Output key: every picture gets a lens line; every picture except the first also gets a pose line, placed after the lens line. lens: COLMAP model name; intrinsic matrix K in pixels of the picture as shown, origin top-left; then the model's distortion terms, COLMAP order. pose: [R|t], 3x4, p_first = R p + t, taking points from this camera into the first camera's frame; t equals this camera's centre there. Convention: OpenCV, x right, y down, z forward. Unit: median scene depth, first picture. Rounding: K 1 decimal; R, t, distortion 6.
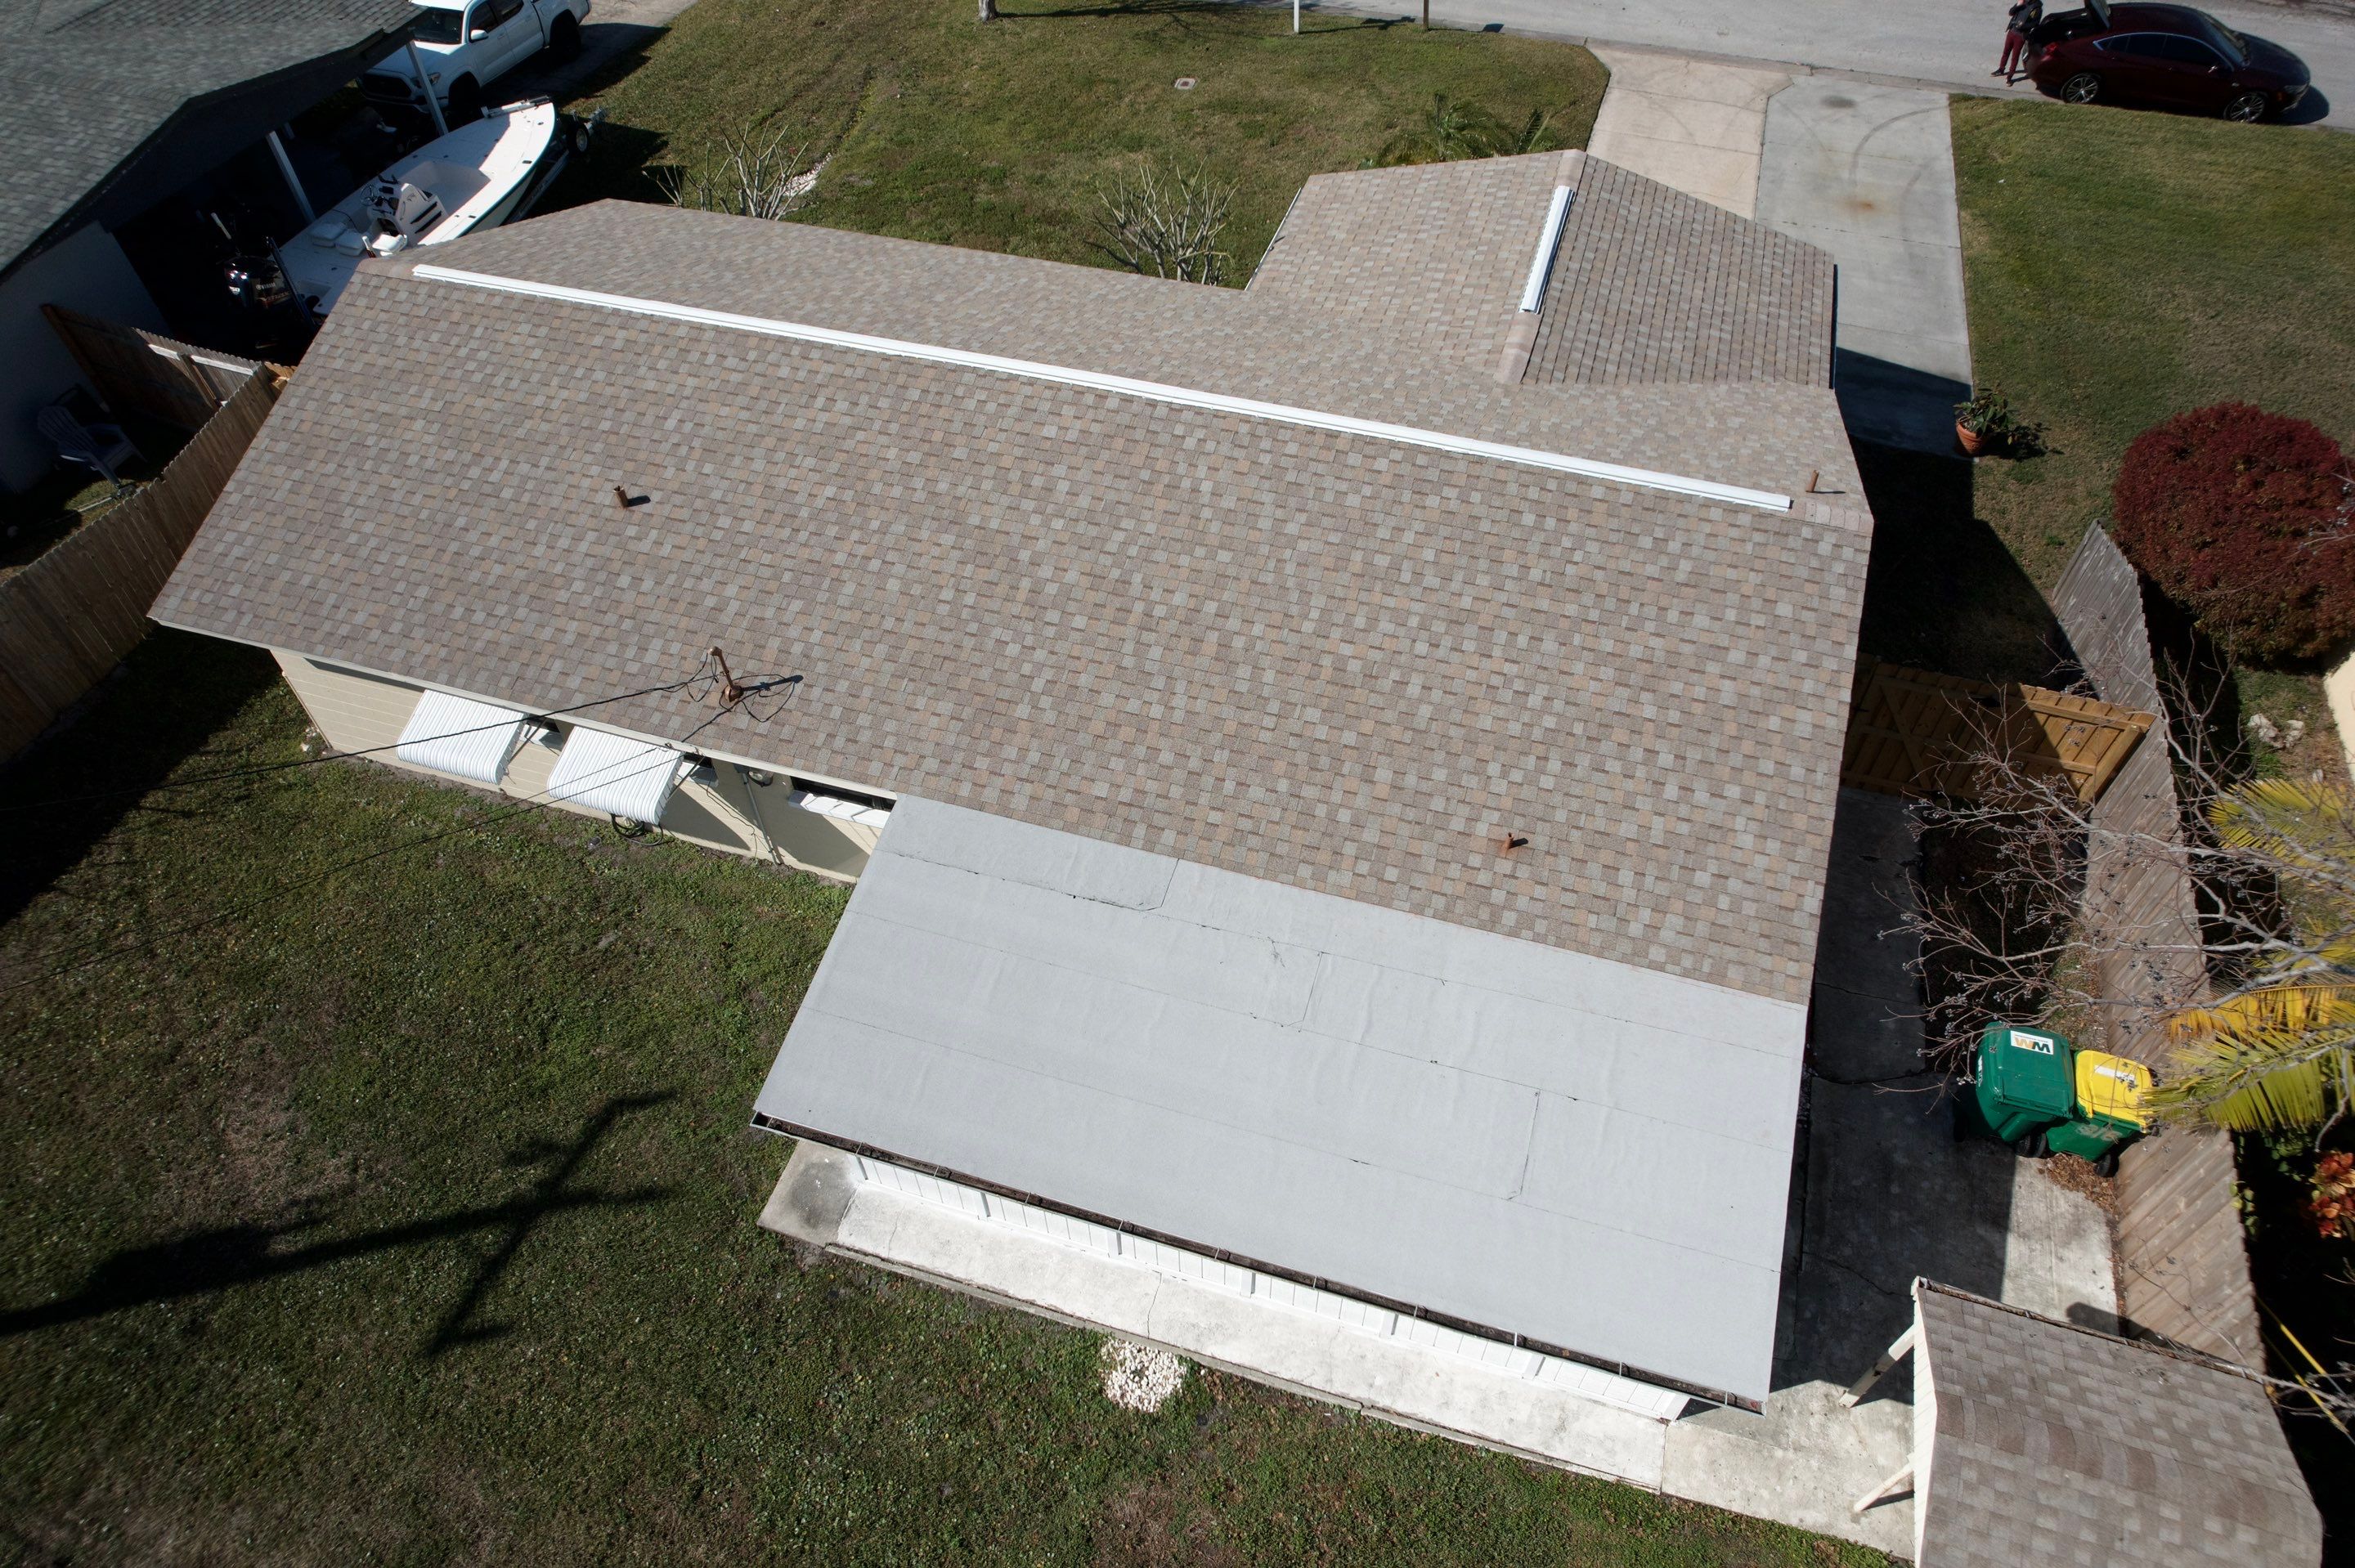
lens RADIAL K [[1504.8, 0, 1181.1], [0, 1504.8, 803.7], [0, 0, 1]] dist [-0.071371, 0.061130]
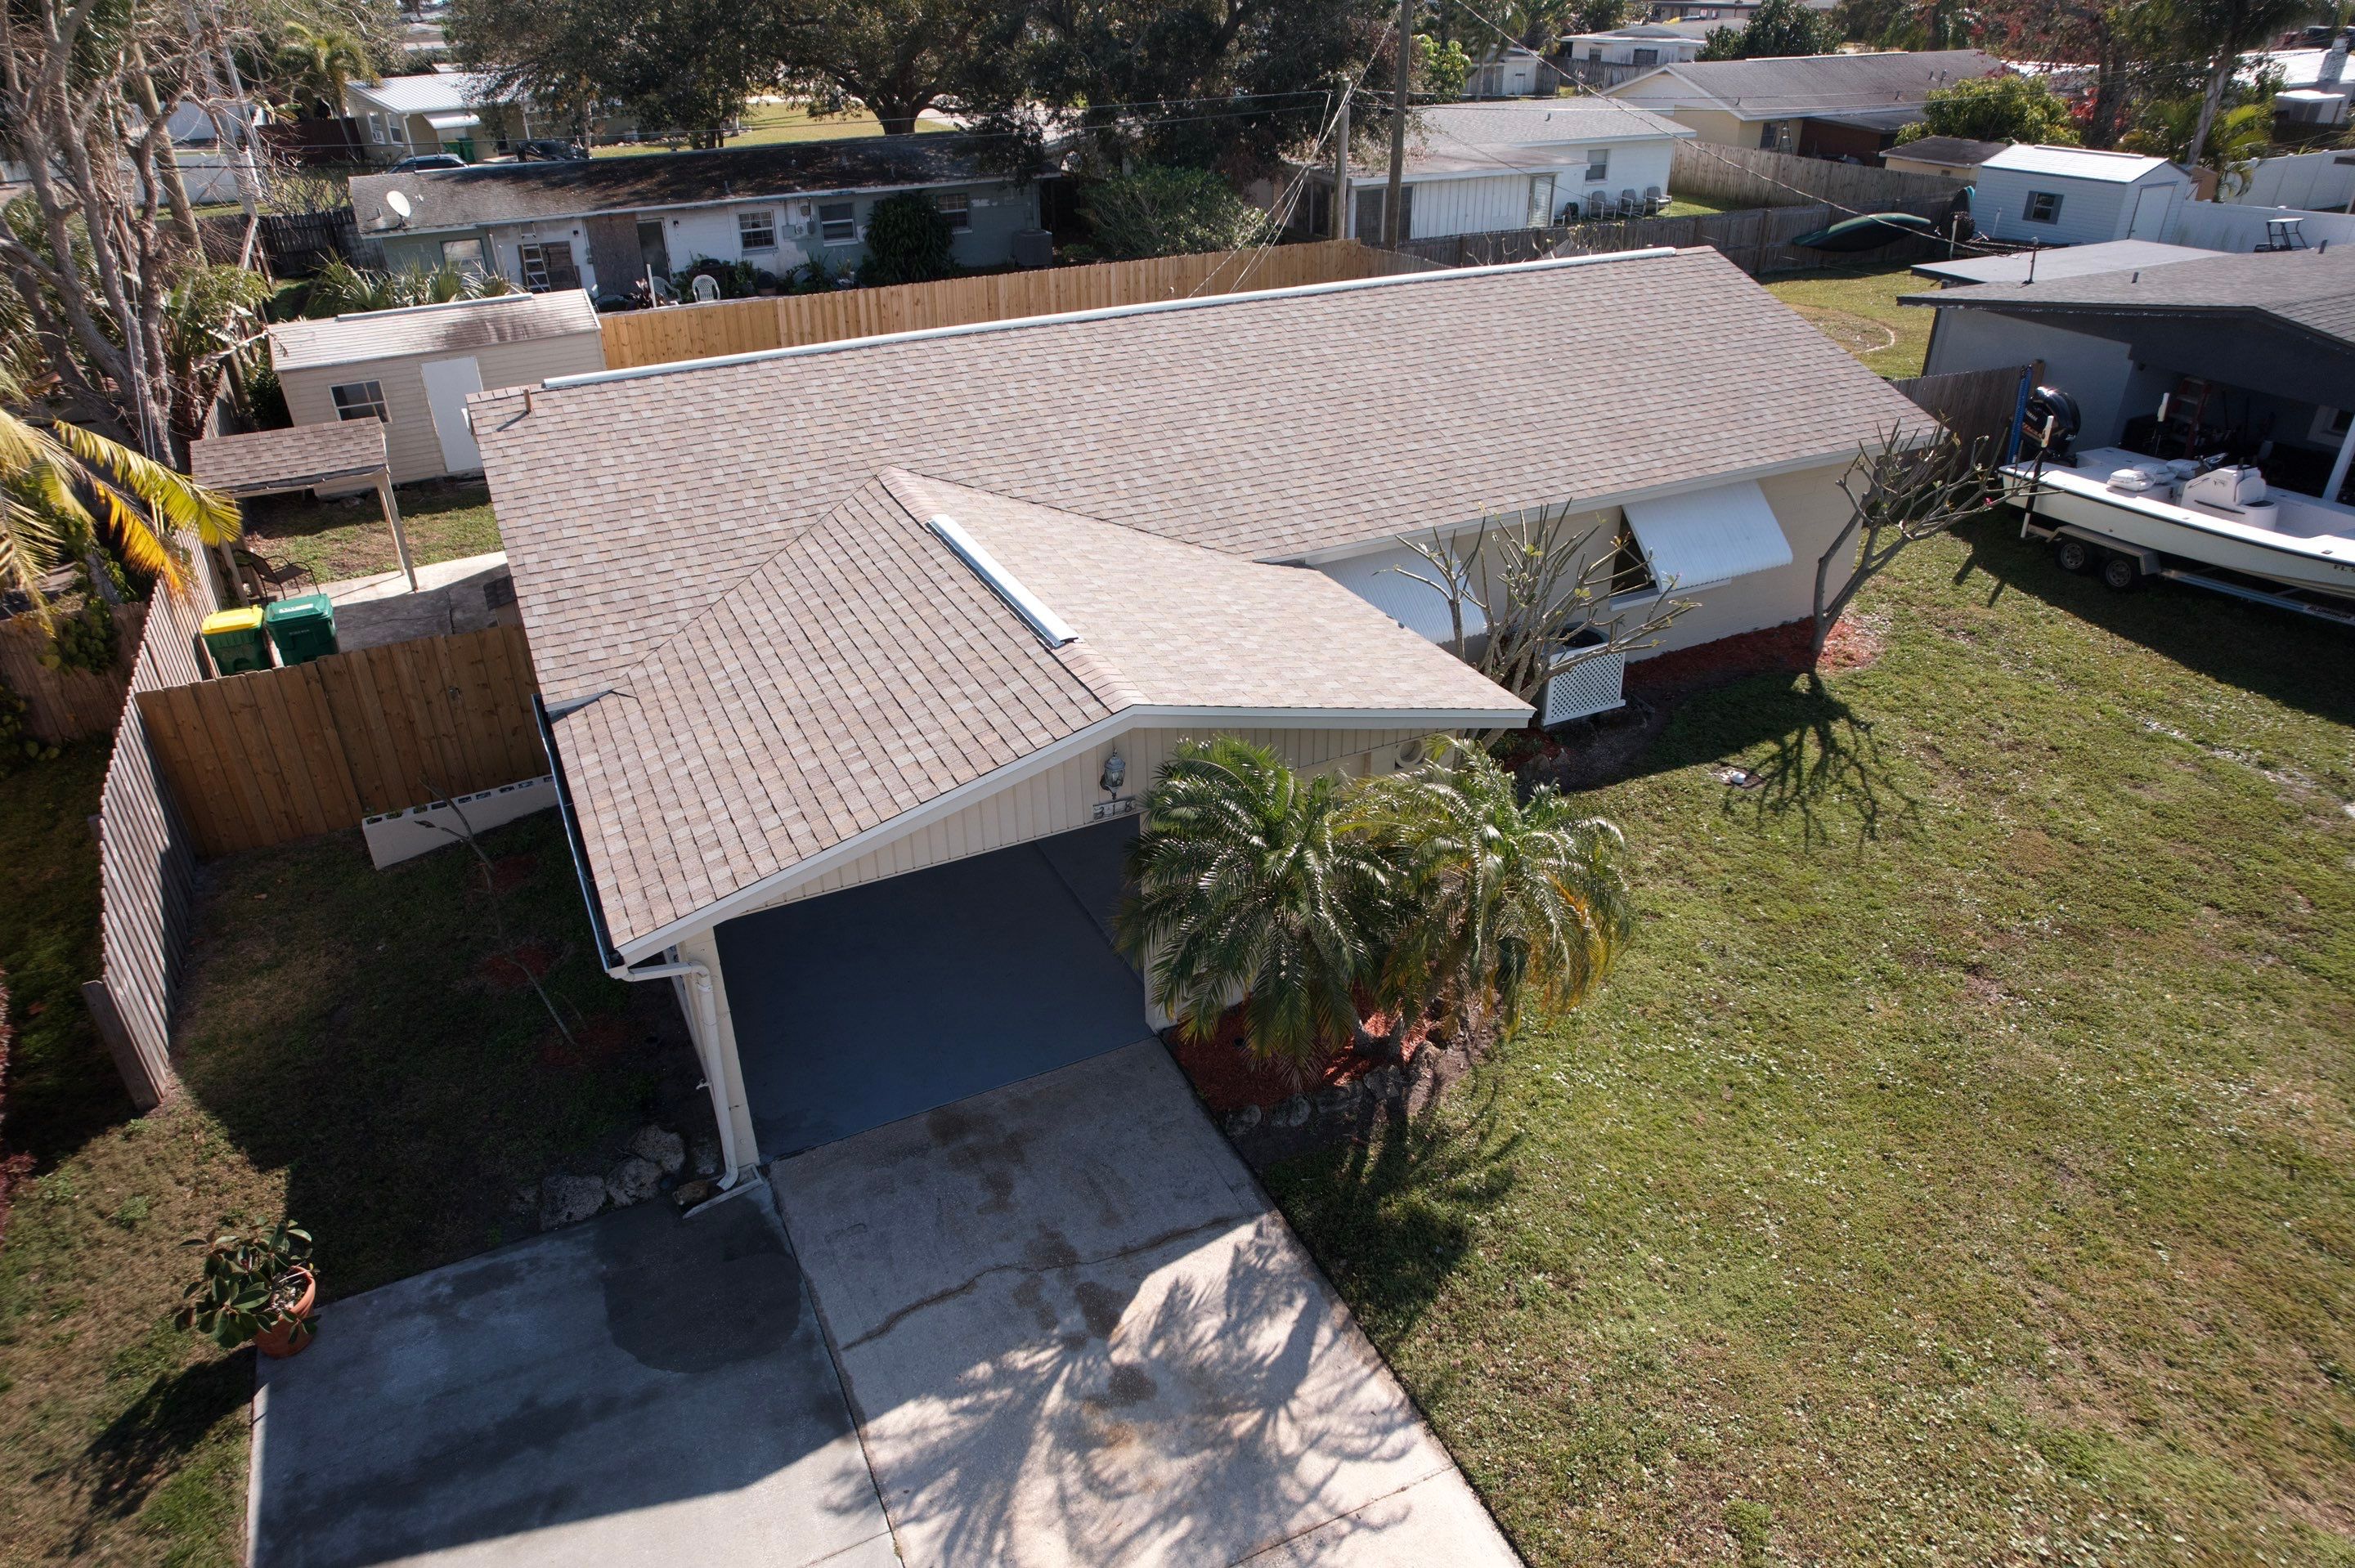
lens RADIAL K [[1525.6, 0, 1177.5], [0, 1525.6, 784.0], [0, 0, 1]] dist [-0.074038, 0.056689]
pose [[-0.721246, 0.354572, -0.595049, 0.806350], [-0.516348, 0.297414, 0.803075, -1.203624], [0.461724, 0.886467, -0.031426, 1.456676]]
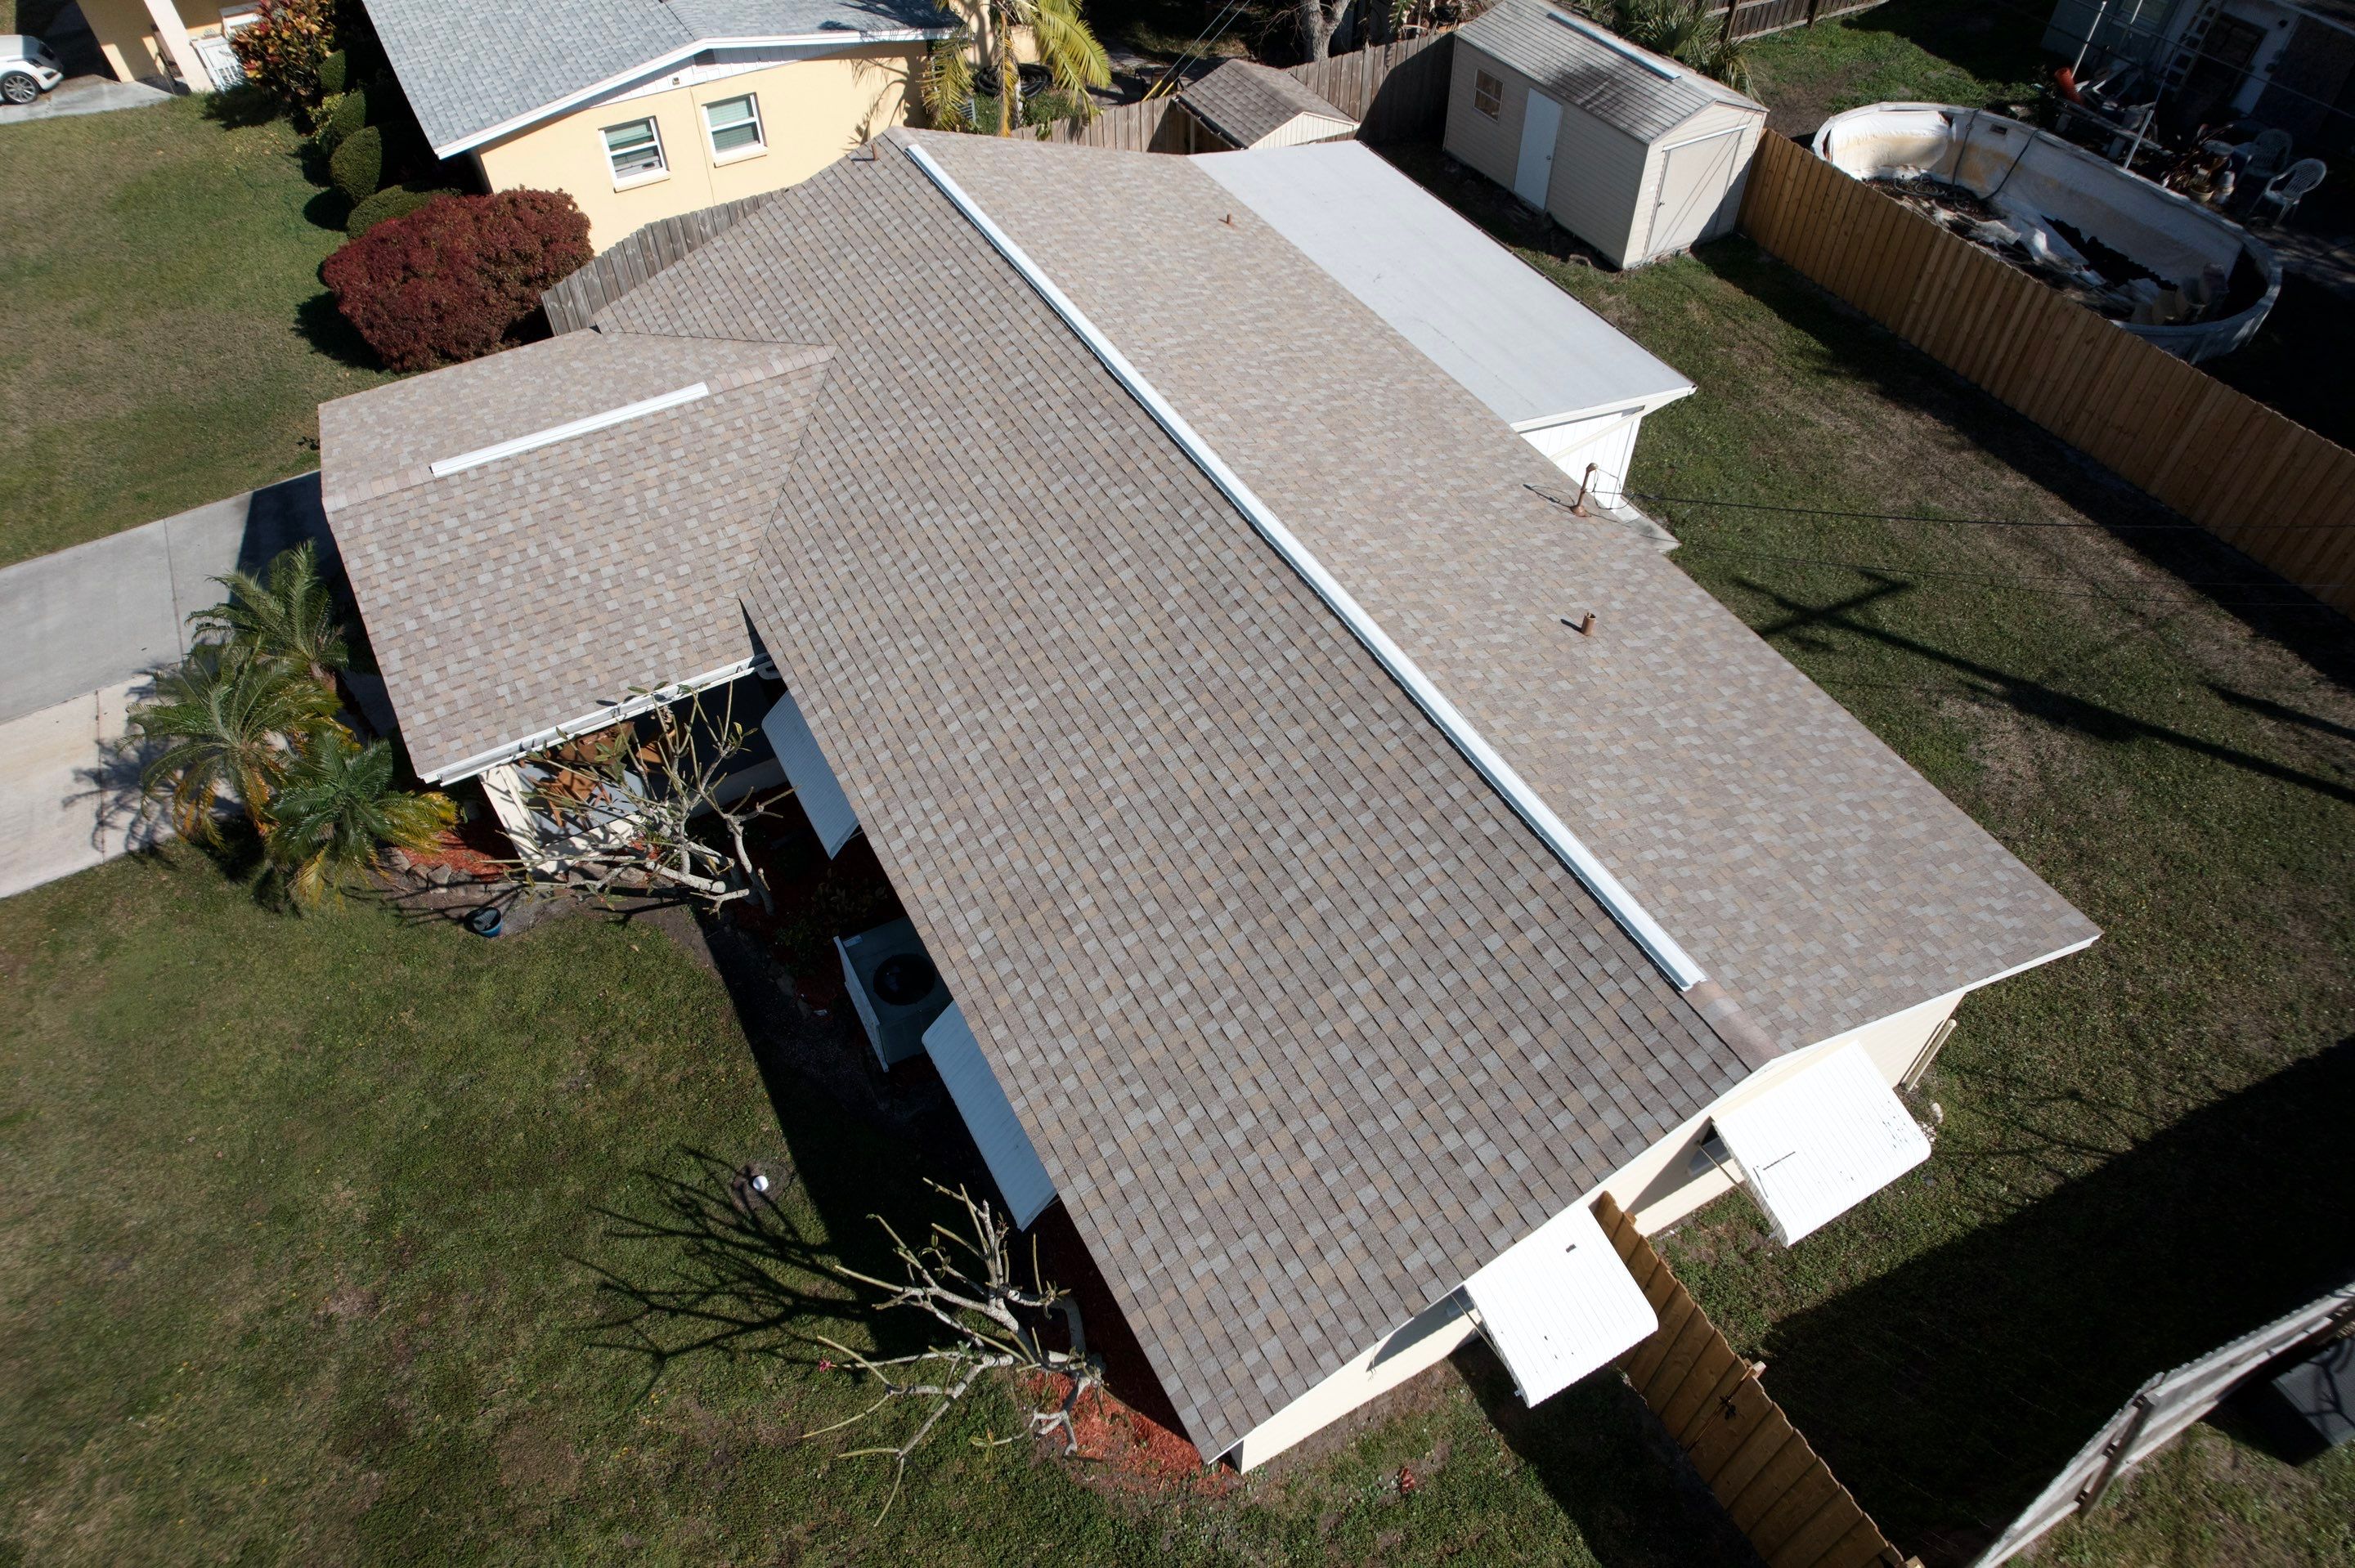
lens RADIAL K [[1533.3, 0, 1186.7], [0, 1533.3, 769.1], [0, 0, 1]] dist [-0.096522, 0.081858]
pose [[-0.722187, -0.502454, 0.475380, -0.731881], [0.535238, 0.029393, 0.844189, -1.210601], [-0.438139, 0.864104, 0.247706, 1.000245]]
